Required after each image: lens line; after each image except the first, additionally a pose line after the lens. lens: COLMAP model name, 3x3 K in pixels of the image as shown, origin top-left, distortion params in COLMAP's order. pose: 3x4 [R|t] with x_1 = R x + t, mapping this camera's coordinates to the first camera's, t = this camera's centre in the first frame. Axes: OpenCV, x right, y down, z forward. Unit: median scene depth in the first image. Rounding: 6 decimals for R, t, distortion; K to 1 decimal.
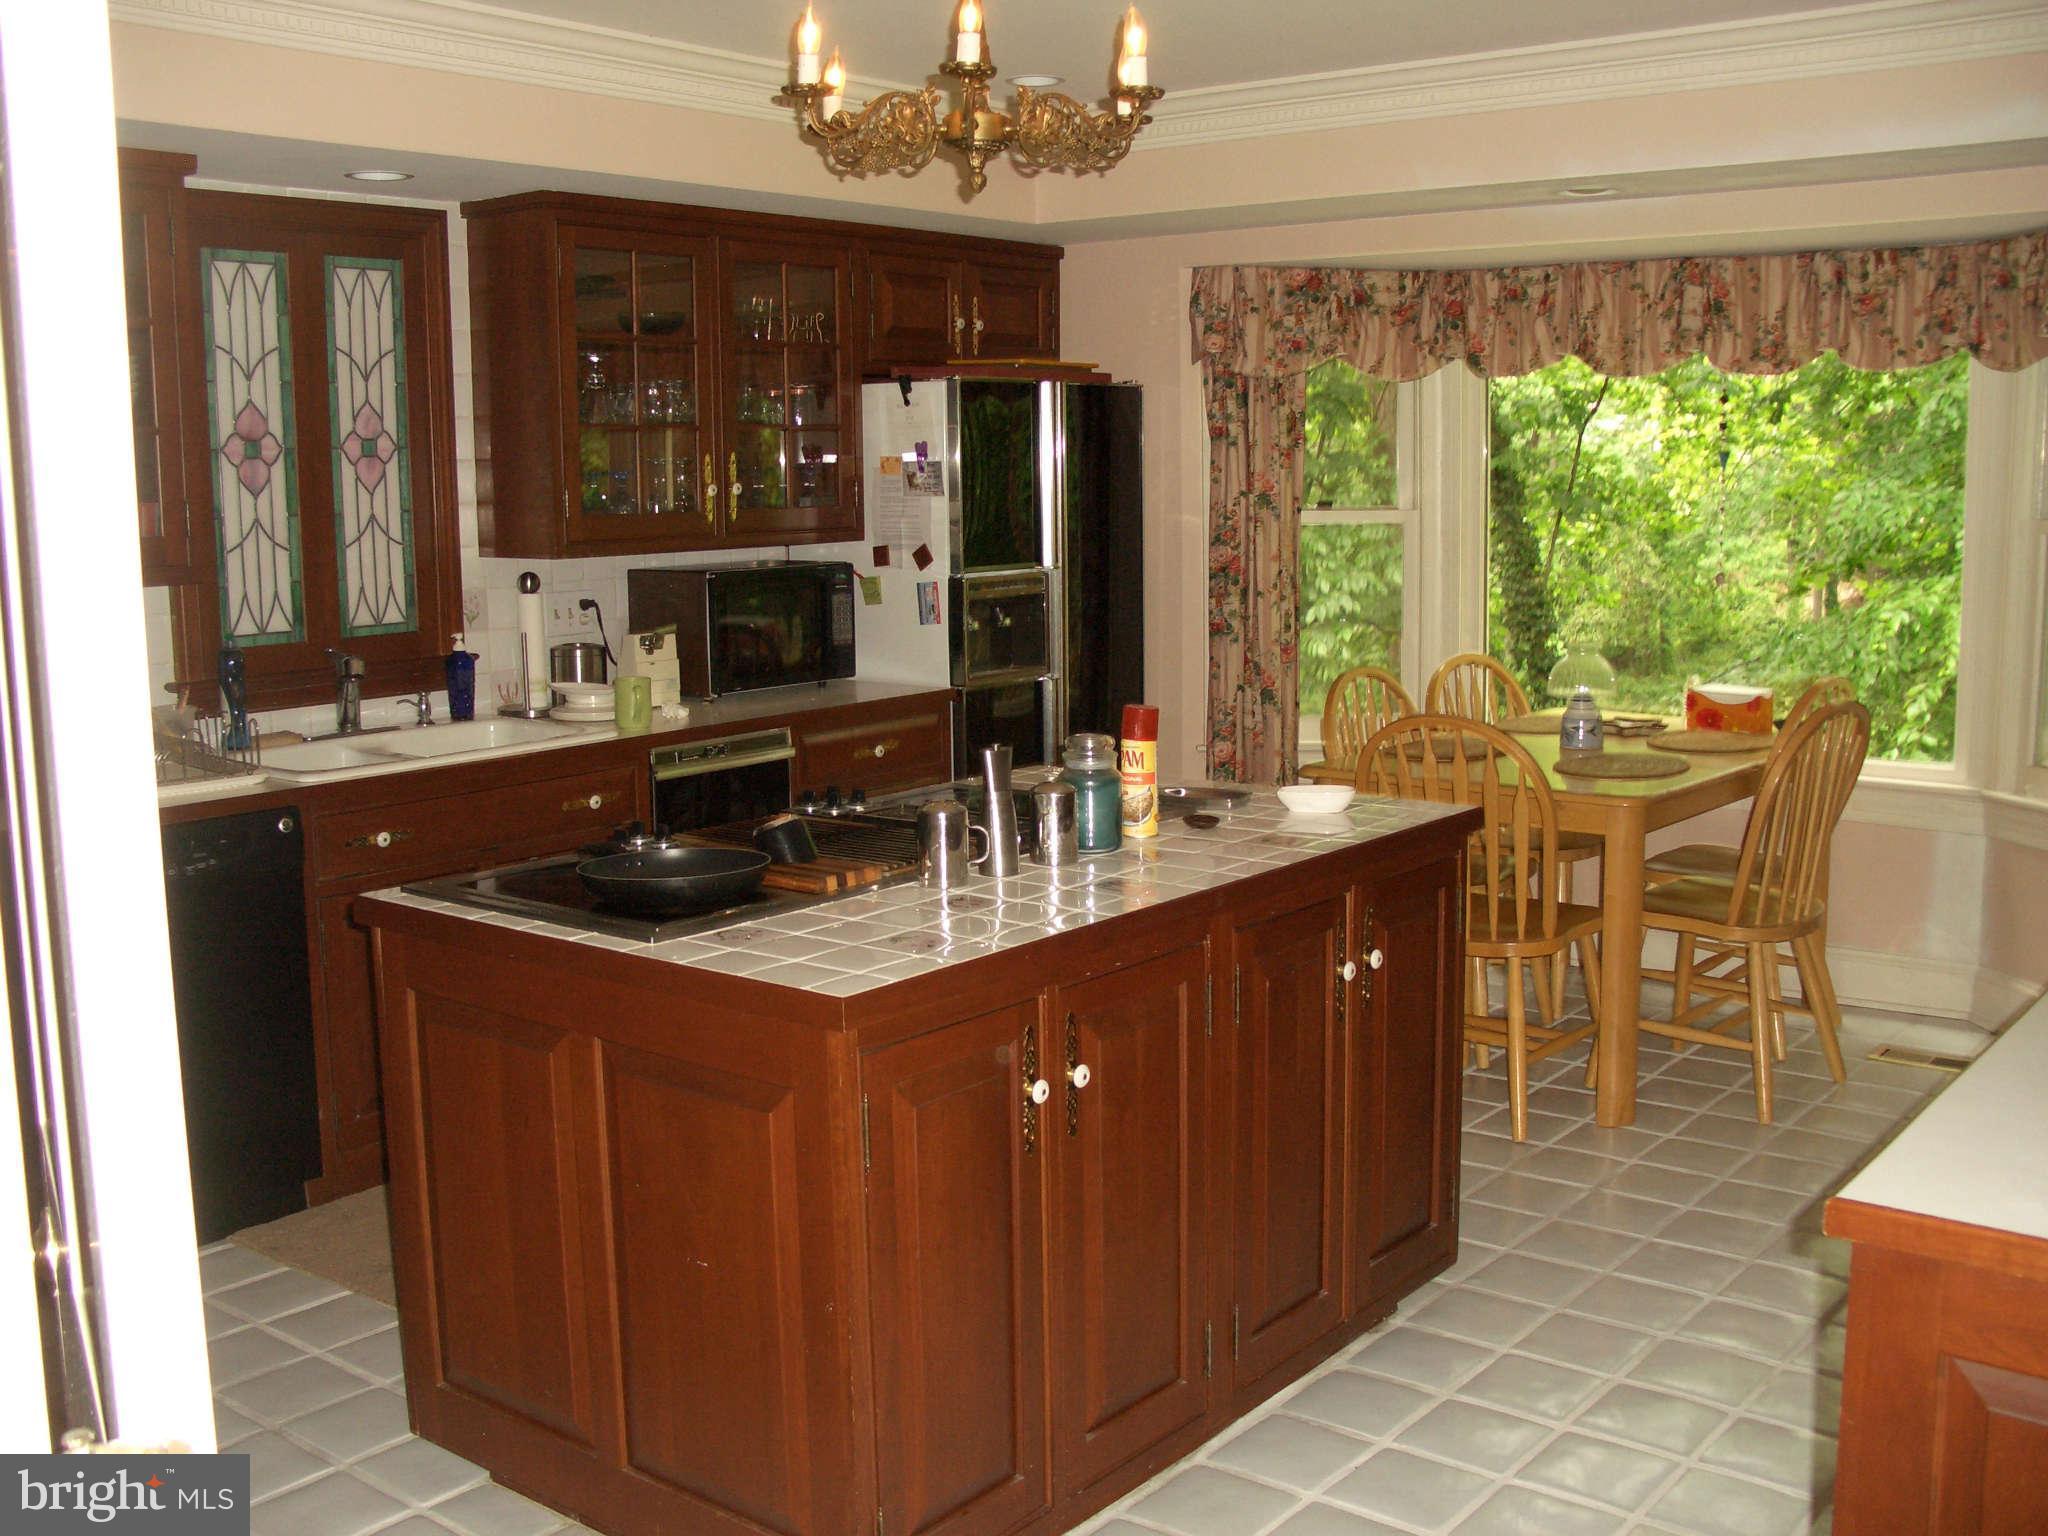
lens RADIAL K [[2103.7, 0, 1024.0], [0, 2103.7, 768.0], [0, 0, 1]] dist [-0.148496, 0.177717]
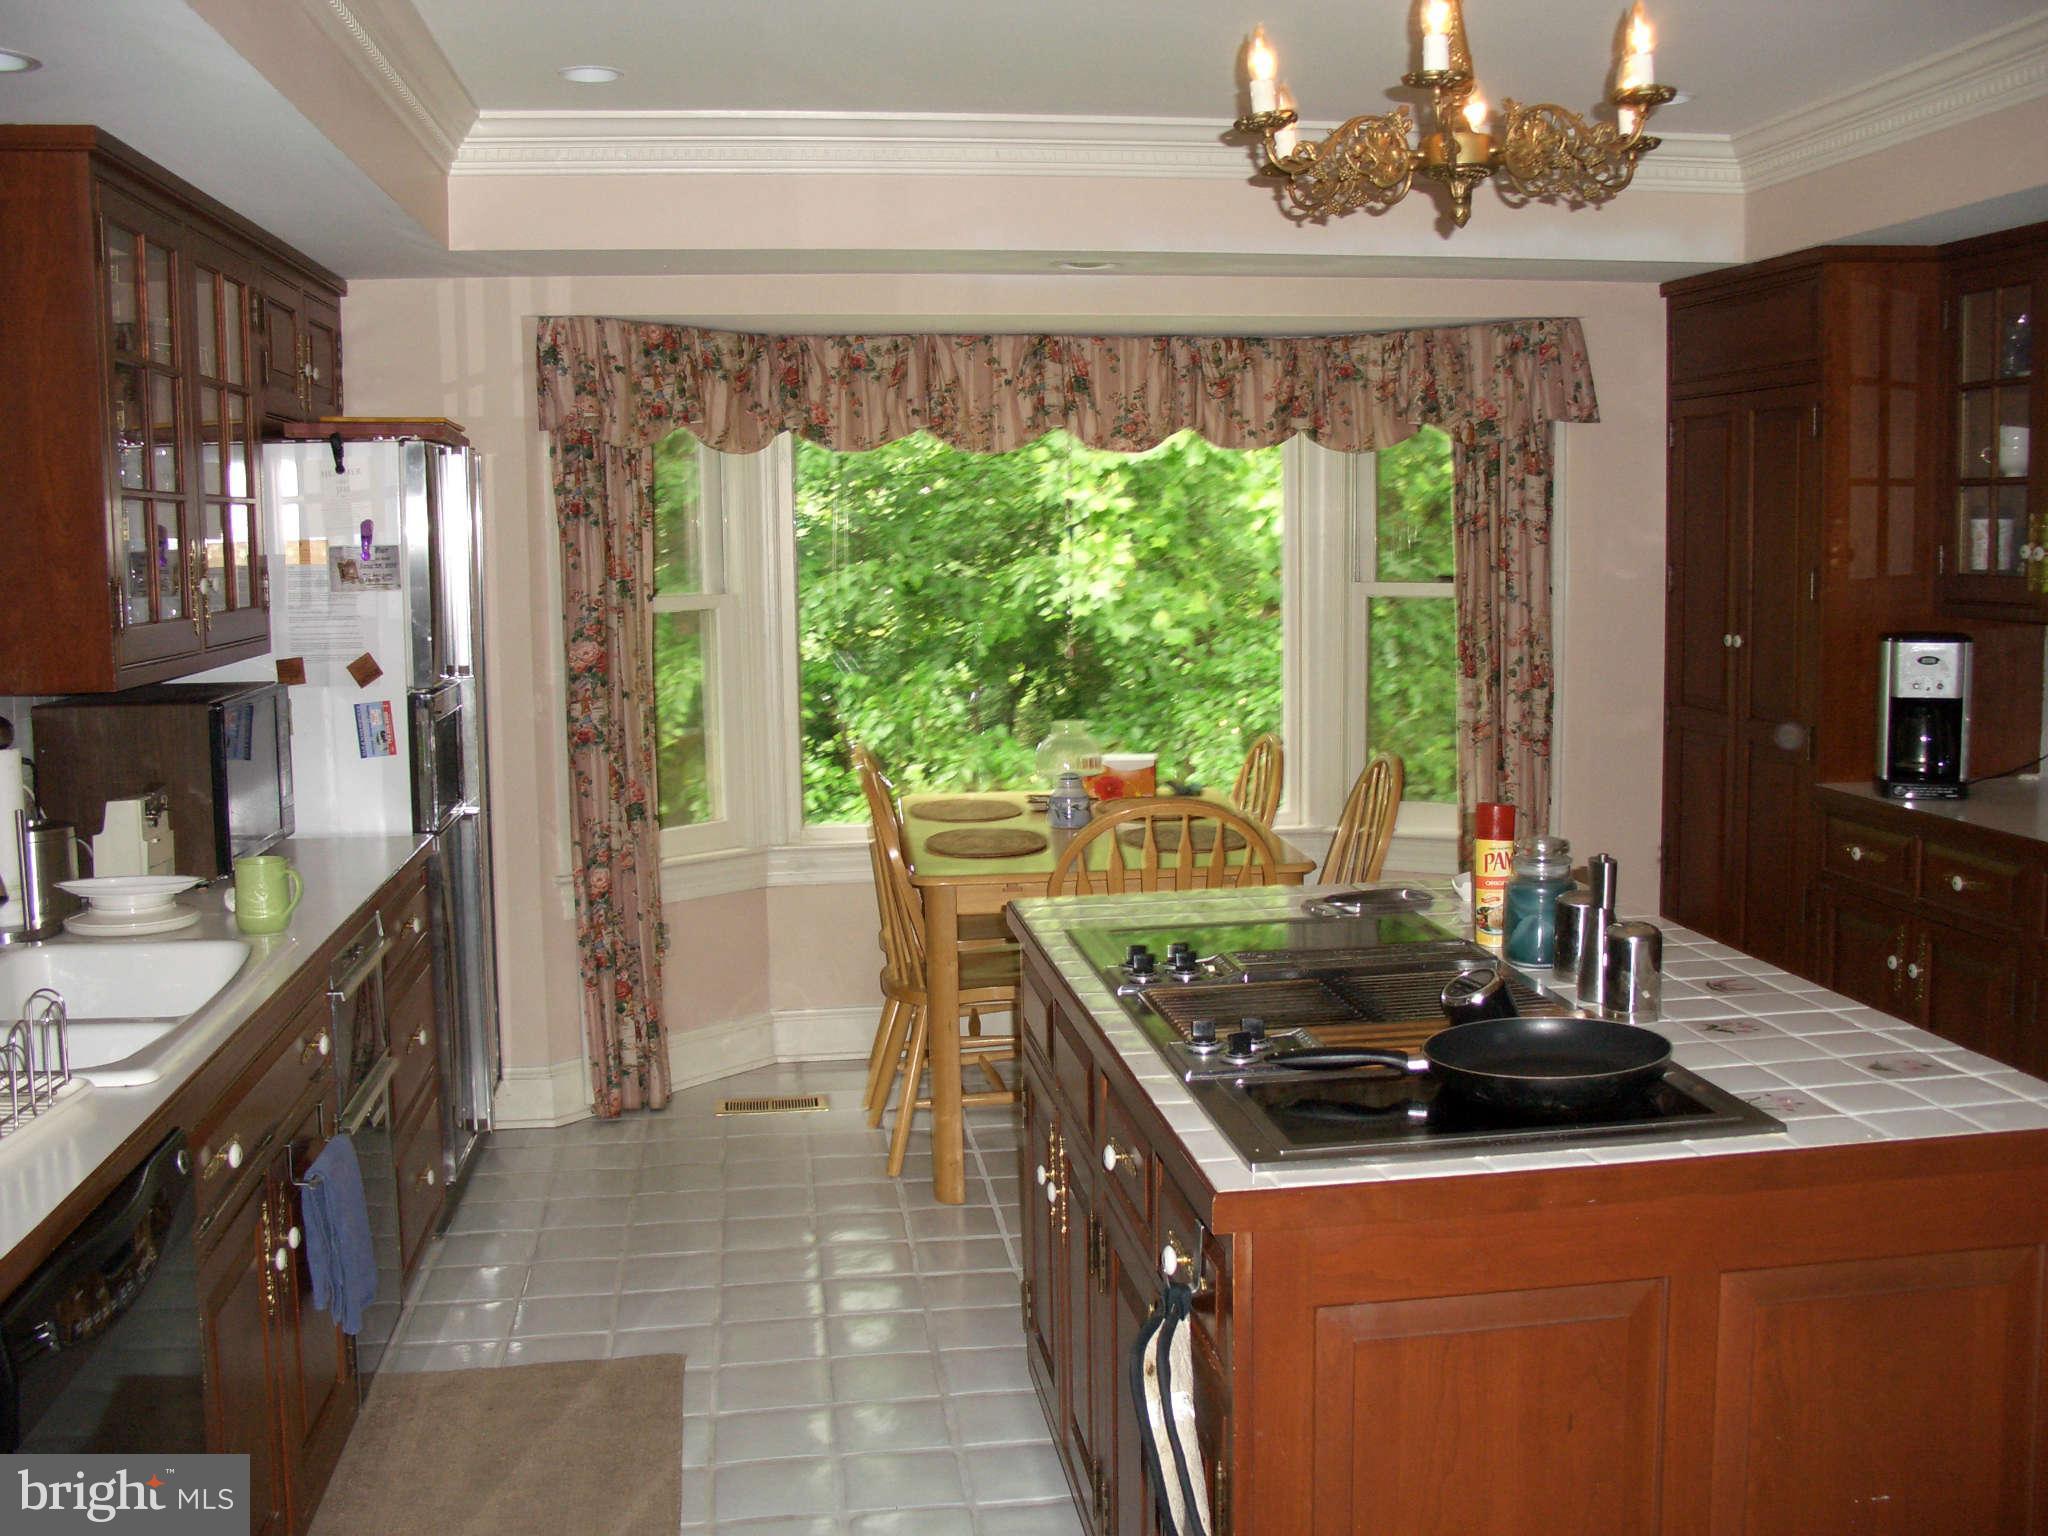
lens RADIAL K [[2088.0, 0, 1024.0], [0, 2088.0, 768.0], [0, 0, 1]] dist [-0.196481, 0.000437]
pose [[0.697685, -0.080354, 0.711884, -0.420537], [0.110607, 0.993857, 0.003781, -0.041471], [-0.707814, 0.076102, 0.702287, 0.309609]]
